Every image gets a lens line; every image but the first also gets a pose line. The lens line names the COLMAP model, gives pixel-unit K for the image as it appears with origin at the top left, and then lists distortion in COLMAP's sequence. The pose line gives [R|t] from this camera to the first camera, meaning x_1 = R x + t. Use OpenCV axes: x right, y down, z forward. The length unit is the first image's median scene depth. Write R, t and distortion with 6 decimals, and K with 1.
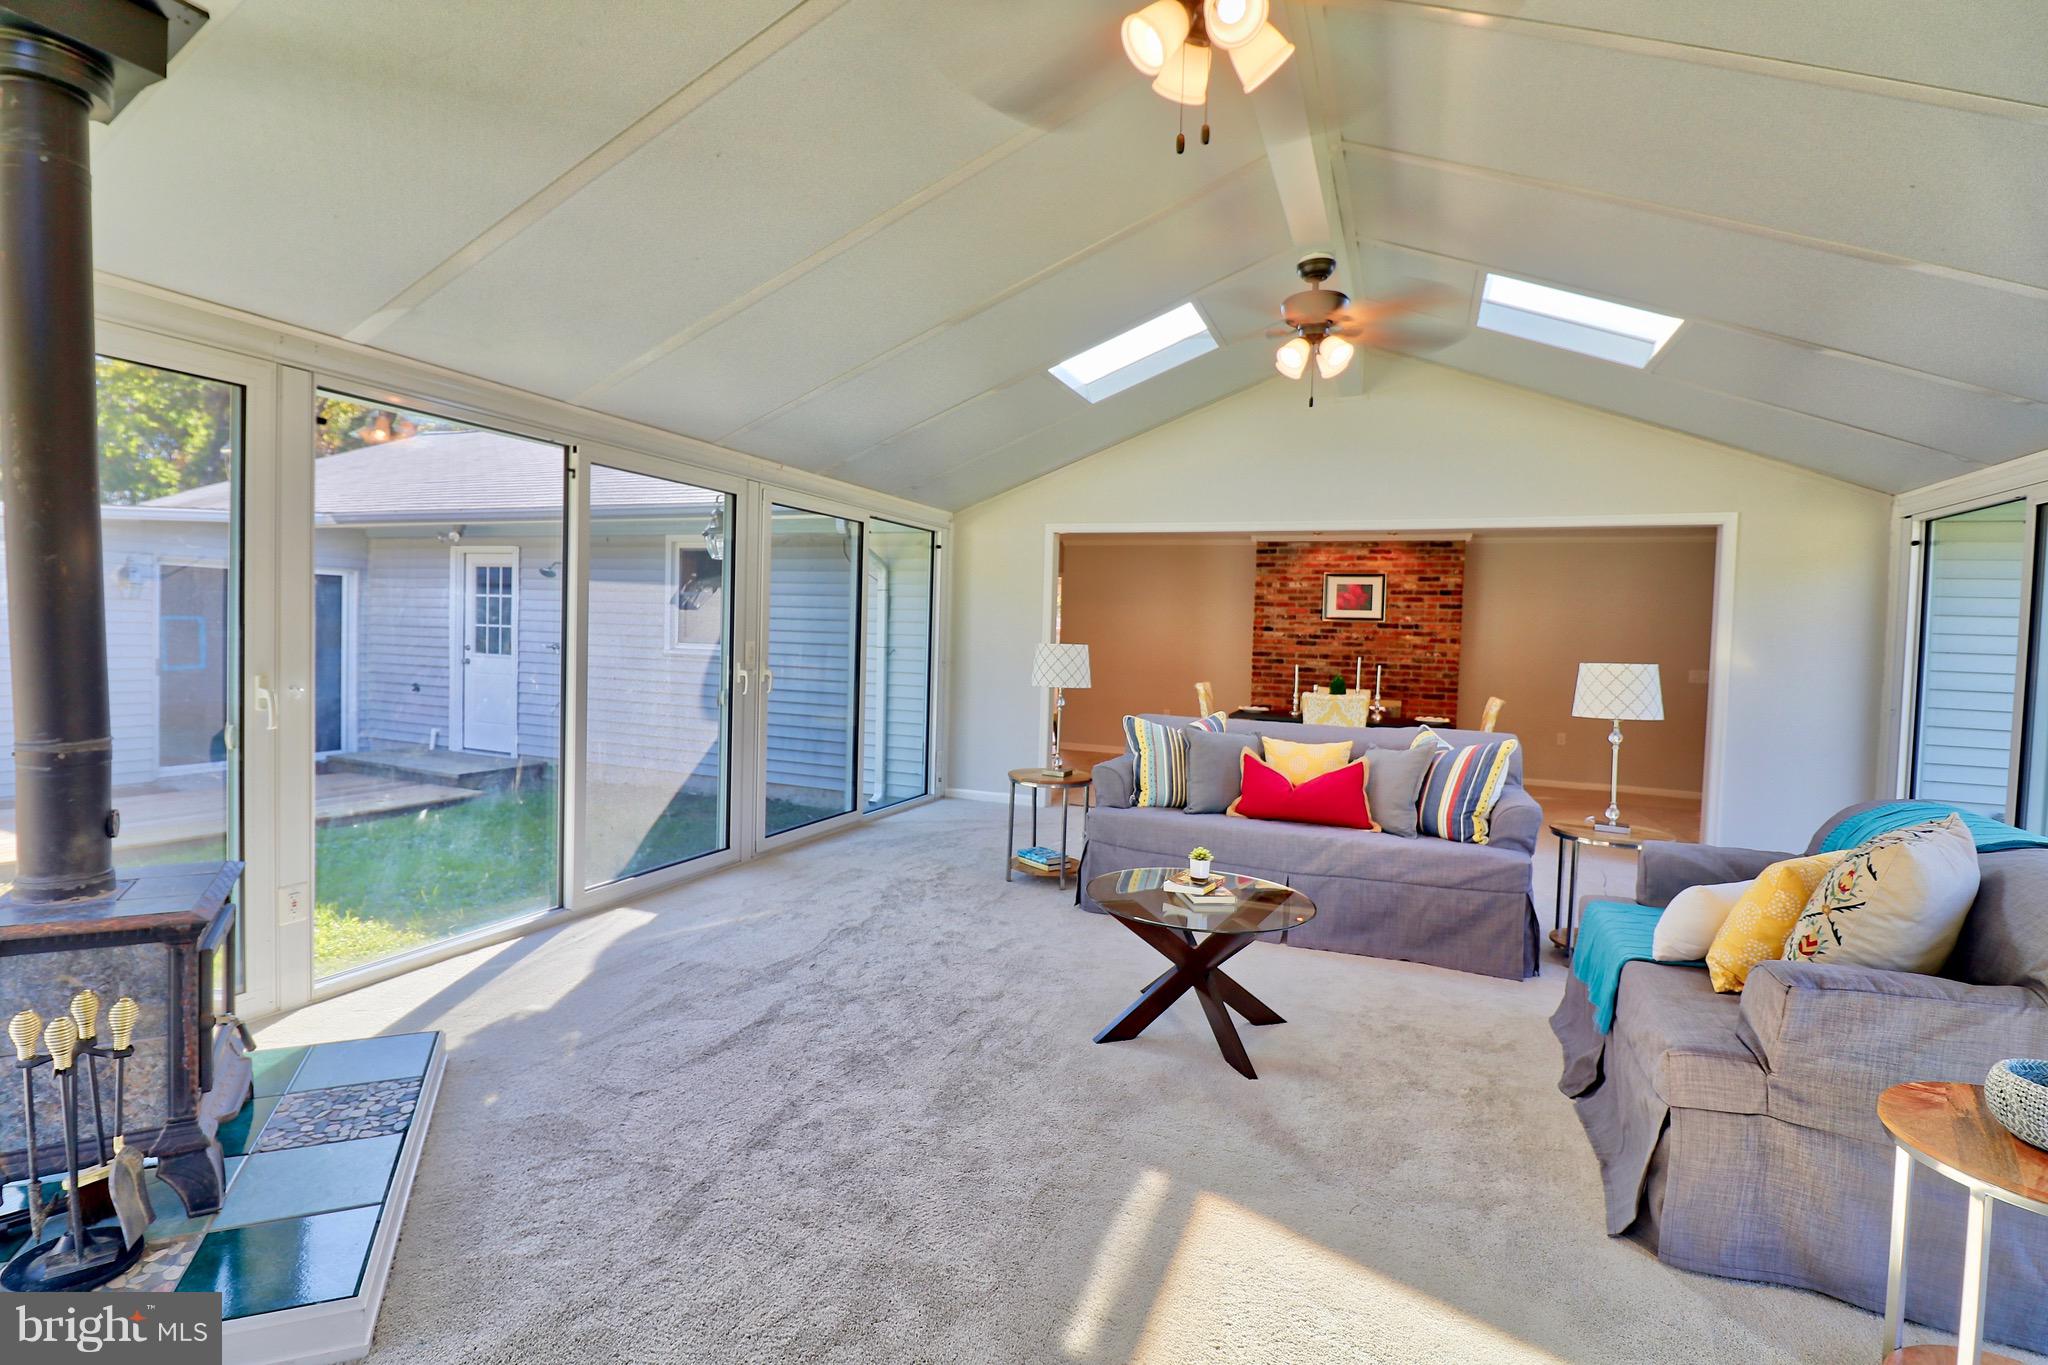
lens RADIAL K [[960.5, 0, 1016.0], [0, 960.5, 662.6], [0, 0, 1]] dist [-0.000267, -0.013568]
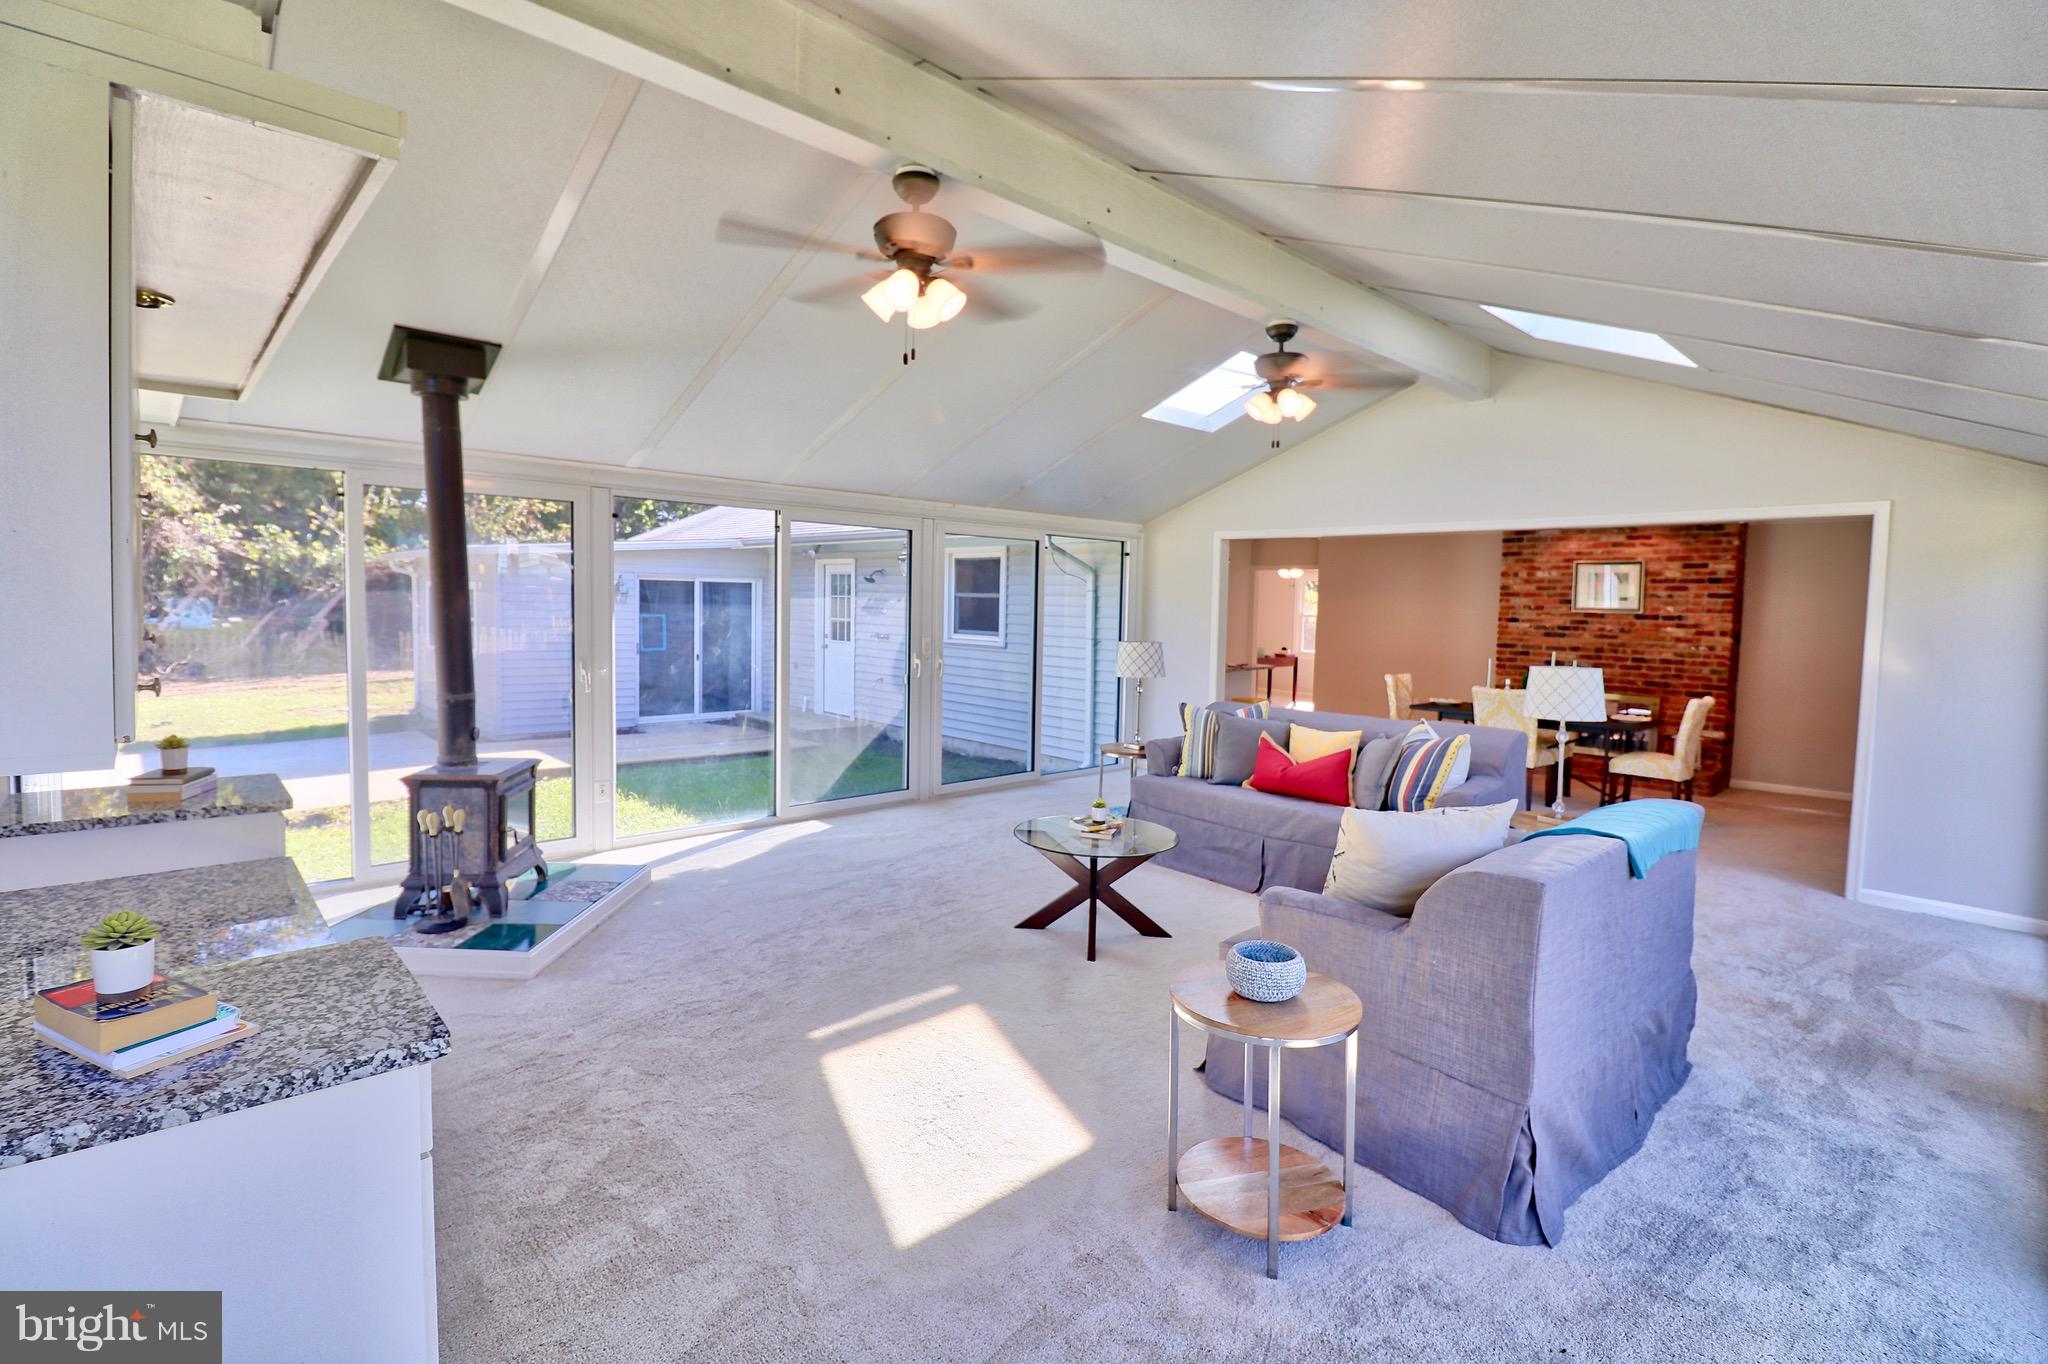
lens RADIAL K [[950.8, 0, 1016.6], [0, 950.8, 660.7], [0, 0, 1]] dist [-0.000644, -0.013814]
pose [[0.911696, 0.015261, -0.410583, 0.366869], [-0.007791, 0.999772, 0.019860, -0.016473], [0.410792, -0.014908, 0.911607, -0.157133]]
